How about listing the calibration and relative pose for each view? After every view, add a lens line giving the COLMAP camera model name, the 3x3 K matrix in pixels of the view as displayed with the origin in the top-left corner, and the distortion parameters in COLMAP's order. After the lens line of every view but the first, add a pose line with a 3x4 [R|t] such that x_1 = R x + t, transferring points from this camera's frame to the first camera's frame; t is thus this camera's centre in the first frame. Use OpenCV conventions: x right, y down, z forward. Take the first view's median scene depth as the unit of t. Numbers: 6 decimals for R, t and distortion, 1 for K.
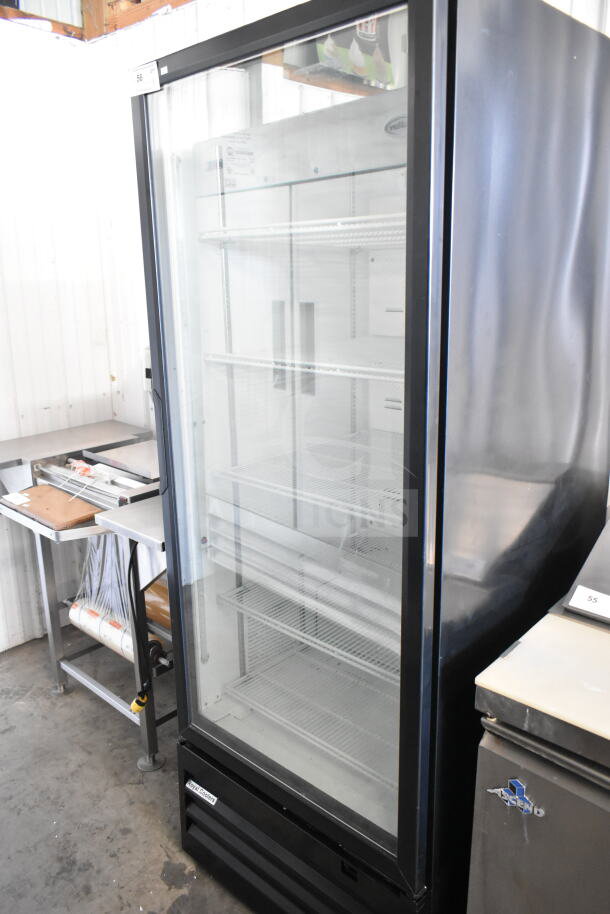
lens RADIAL K [[702.0, 0, 305.0], [0, 702.0, 457.0], [0, 0, 1]] dist [-0.003008, 0.001899]
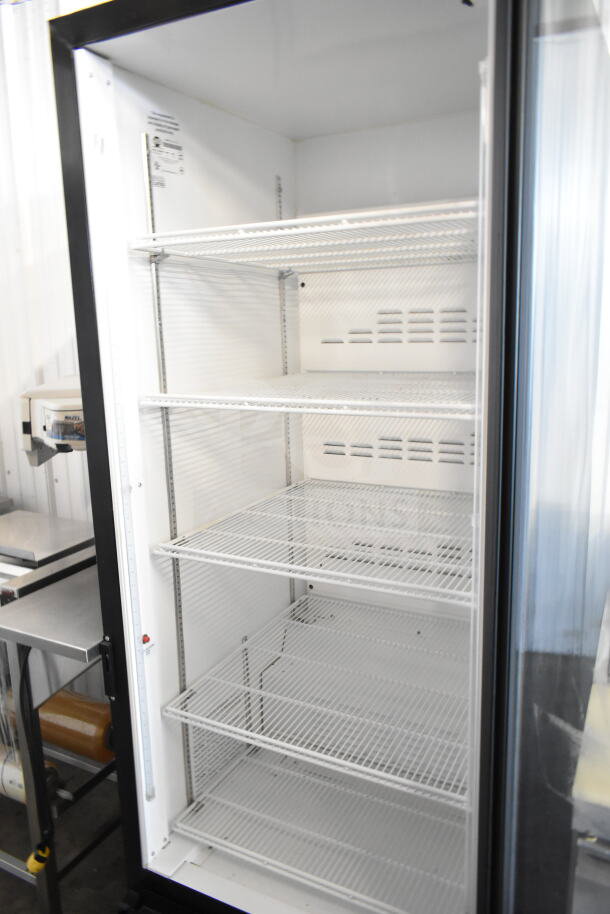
lens RADIAL K [[702.0, 0, 305.0], [0, 702.0, 457.0], [0, 0, 1]] dist [-0.003008, 0.001899]
pose [[0.965795, -0.060470, 0.252157, -0.134056], [0.077461, 0.995307, -0.058000, -0.017711], [-0.247466, 0.075549, 0.965947, 0.175090]]
